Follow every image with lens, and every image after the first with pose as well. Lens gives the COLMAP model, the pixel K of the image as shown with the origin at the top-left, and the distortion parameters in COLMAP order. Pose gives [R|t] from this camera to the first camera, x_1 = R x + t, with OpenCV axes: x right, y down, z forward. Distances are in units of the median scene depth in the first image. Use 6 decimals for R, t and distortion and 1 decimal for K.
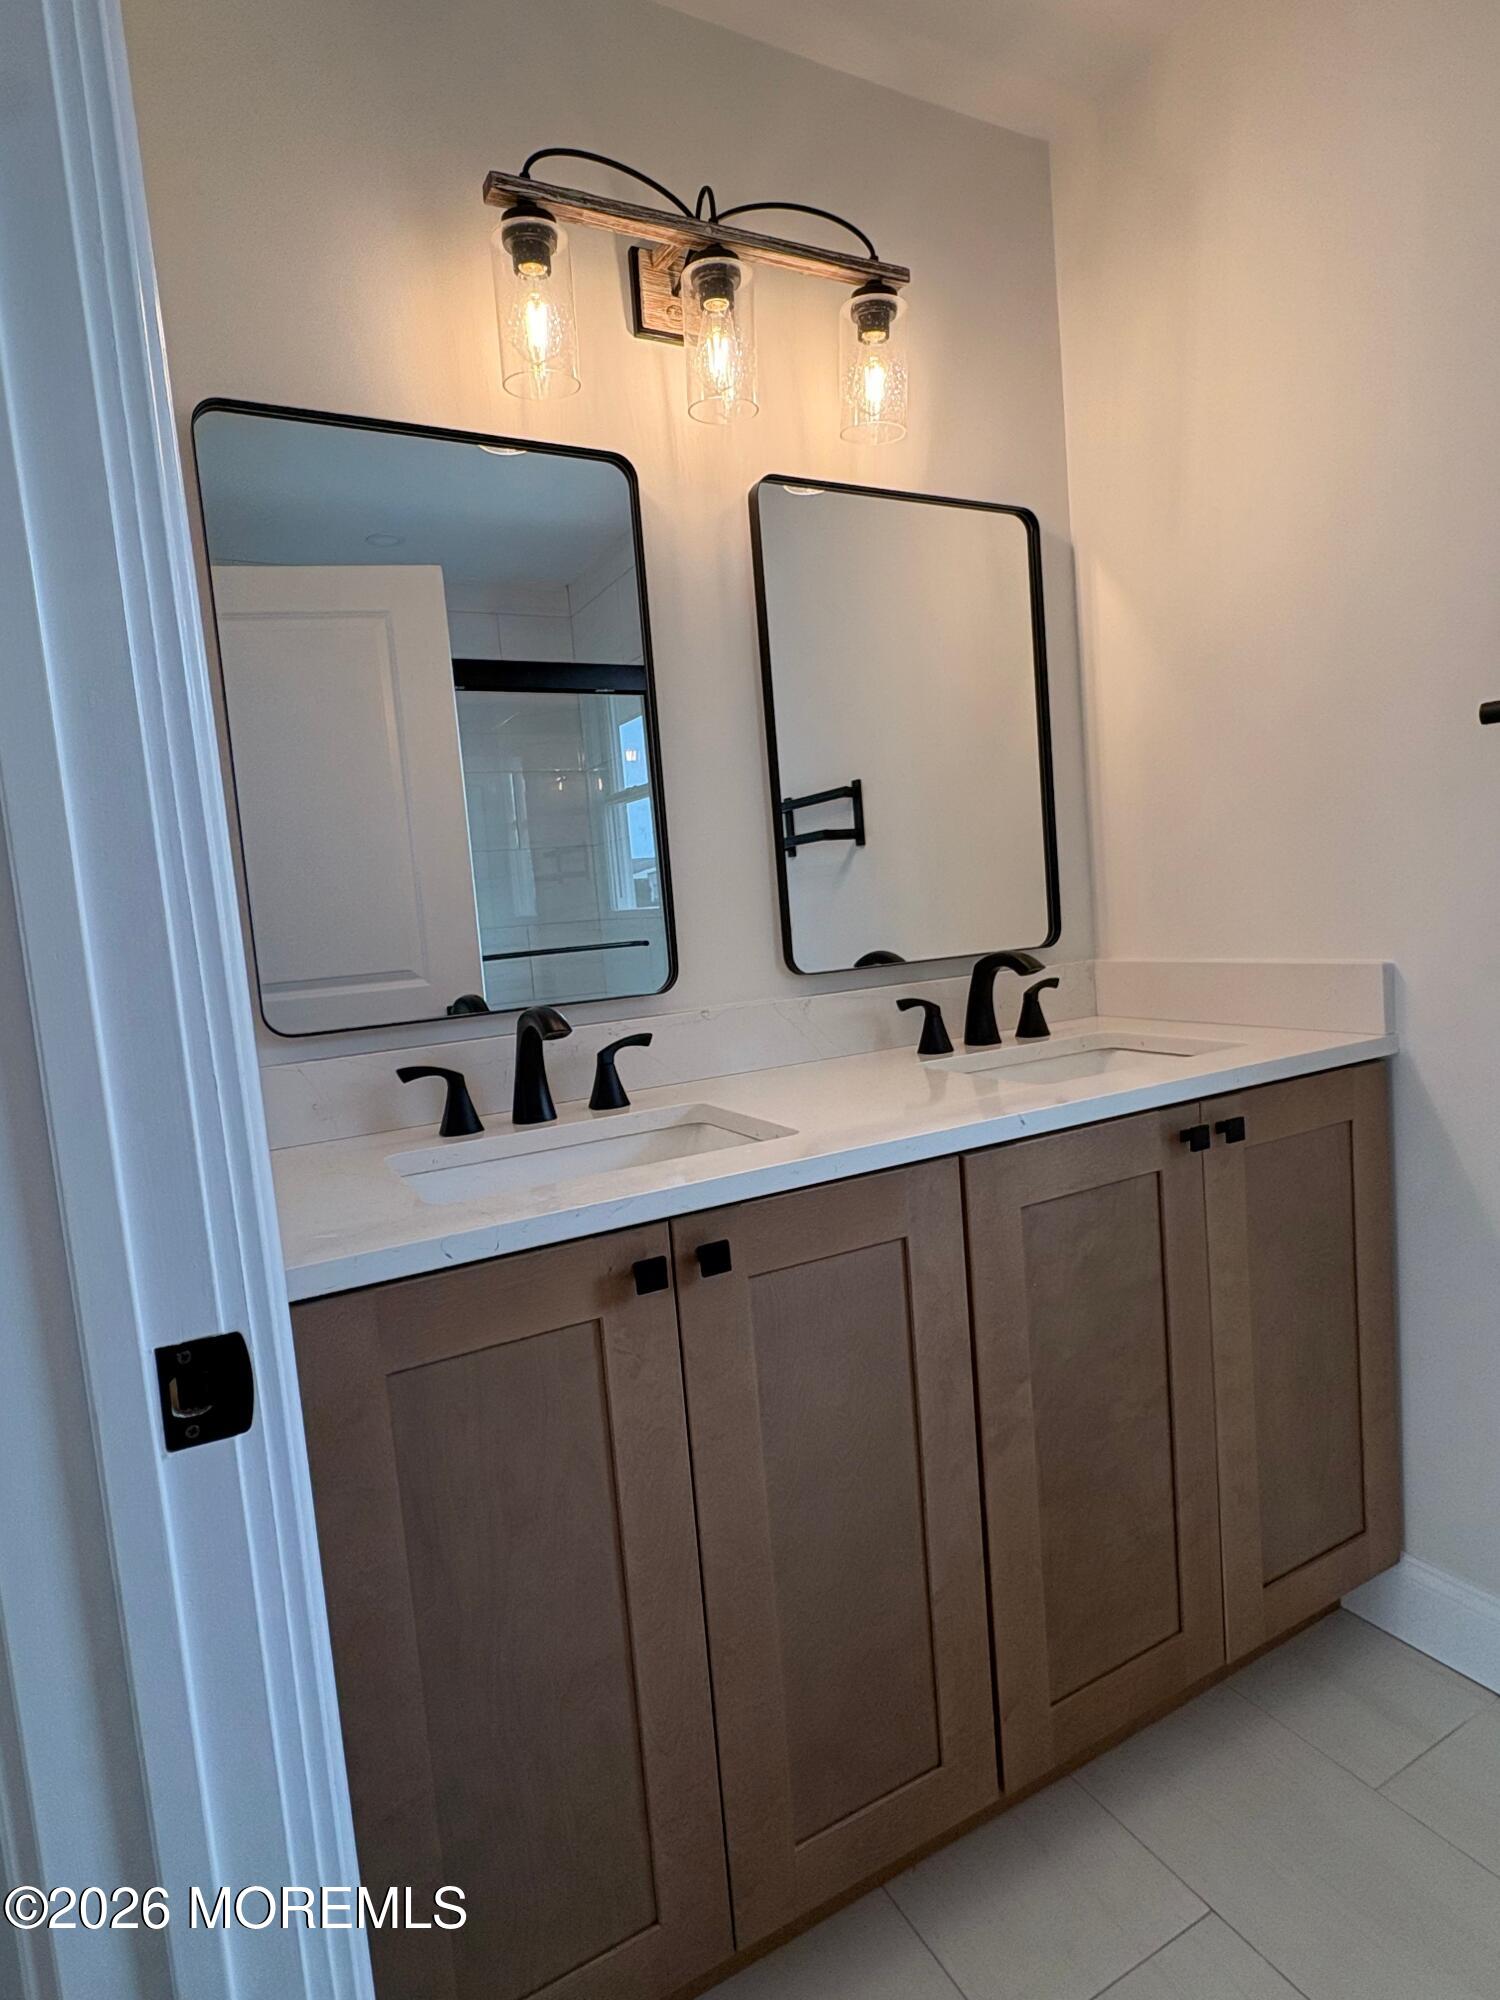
lens RADIAL K [[1065.1, 0, 751.3], [0, 1065.1, 1002.2], [0, 0, 1]] dist [0.006331, 0.000684]
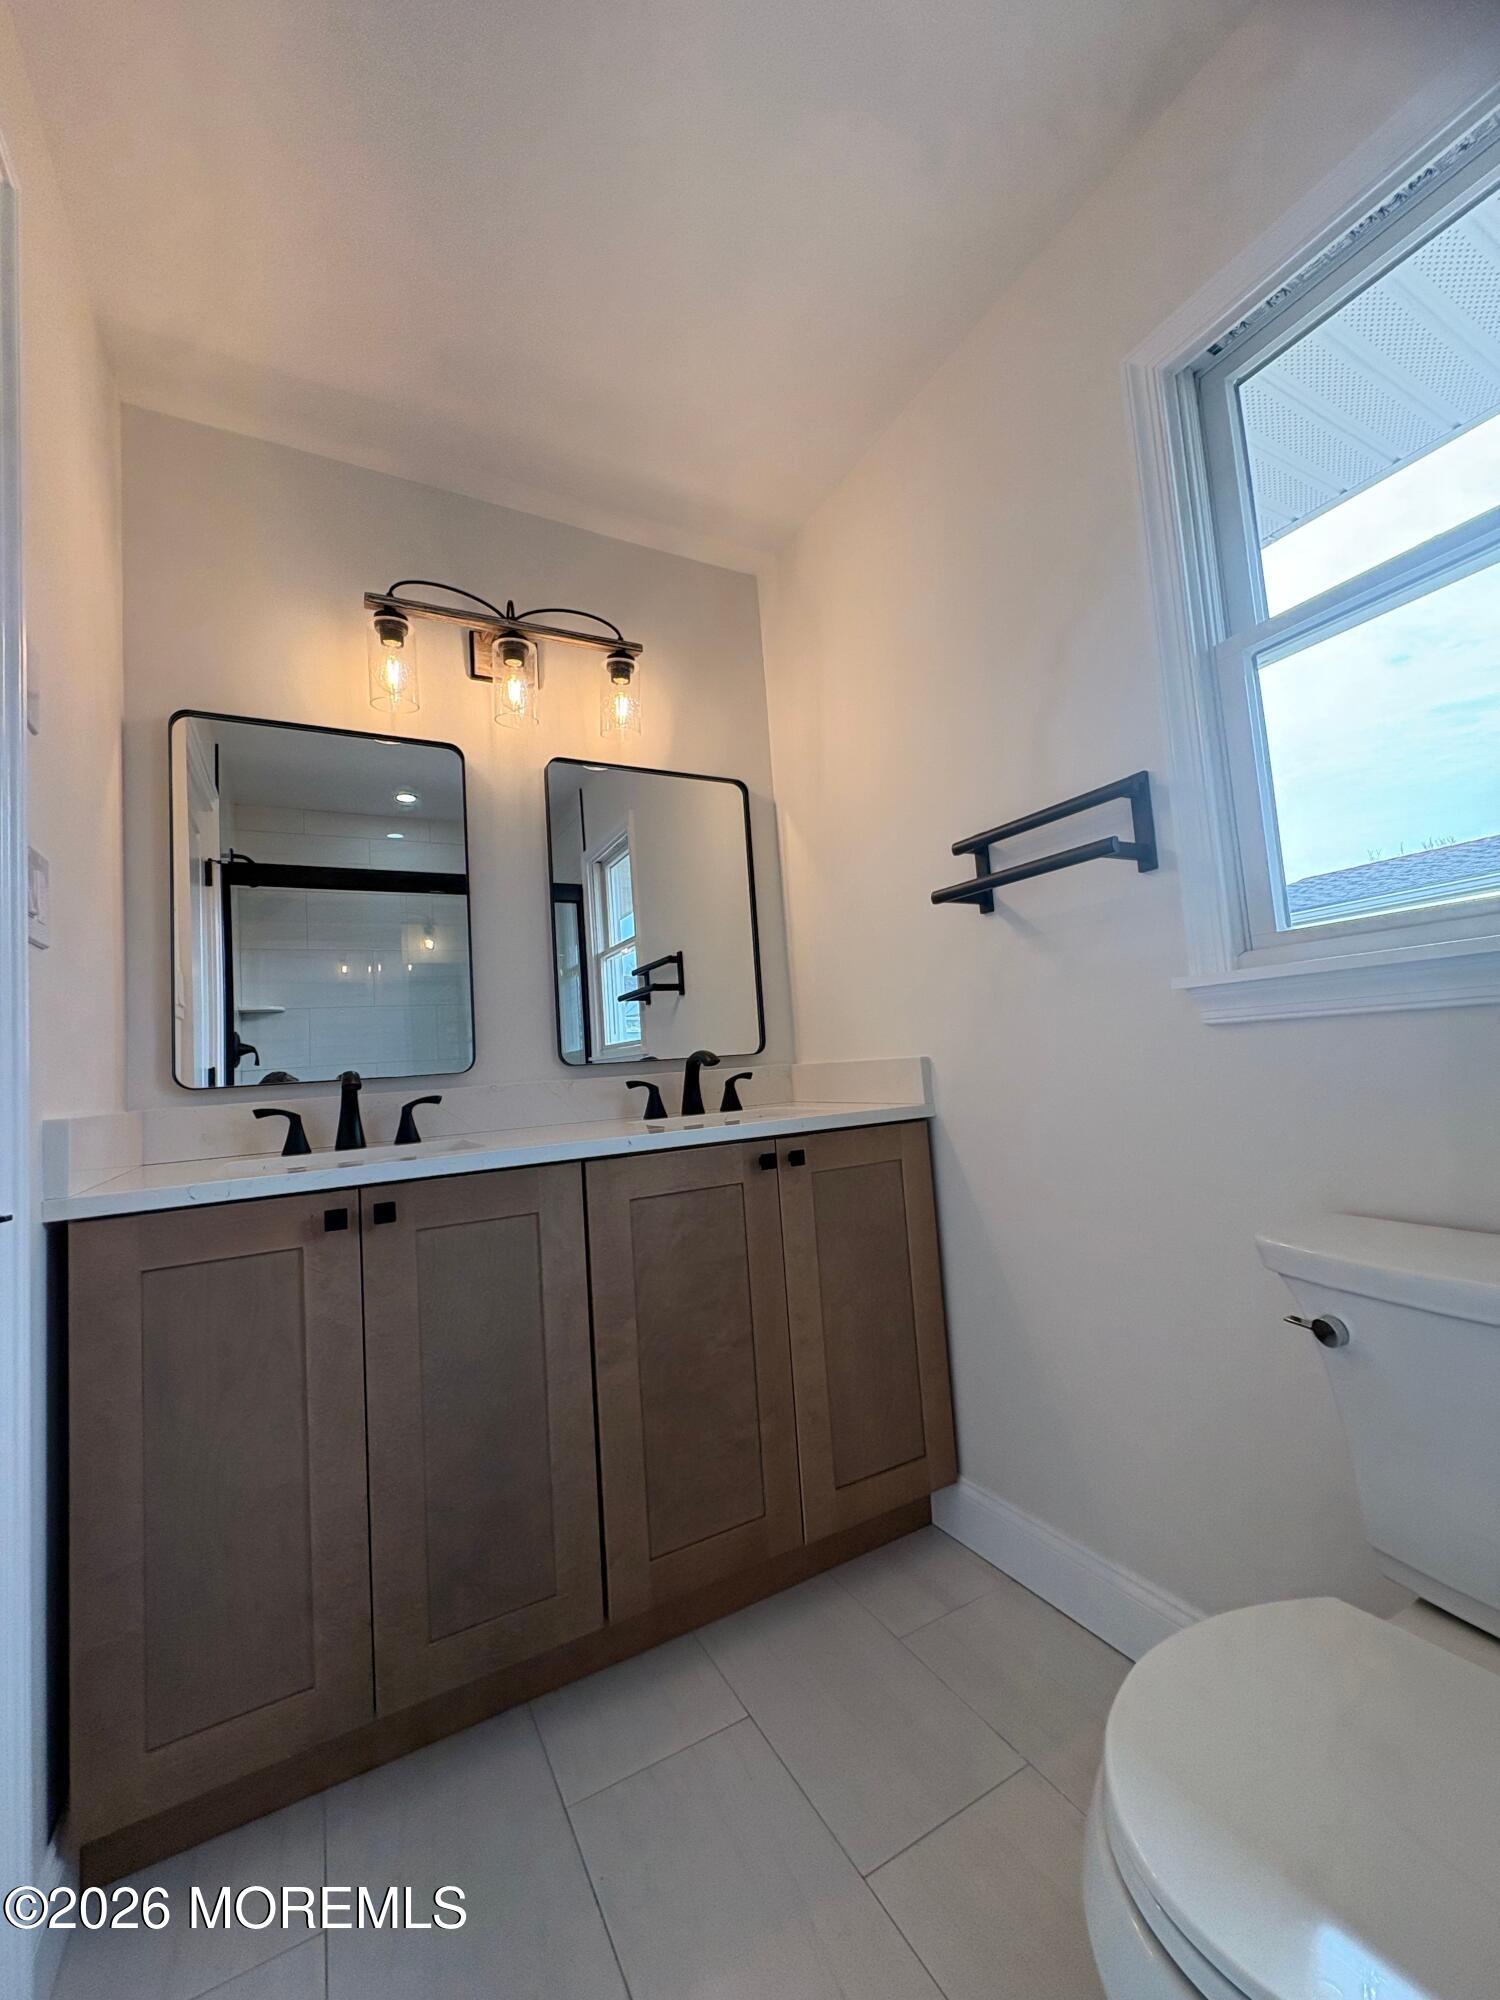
lens RADIAL K [[795.7, 0, 745.1], [0, 795.7, 1001.5], [0, 0, 1]] dist [-0.000501, 0.000126]
pose [[0.999915, 0.013026, 0.000991, 0.339119], [-0.012674, 0.985663, -0.168247, 0.082833], [-0.003168, 0.168220, 0.985744, -0.152861]]
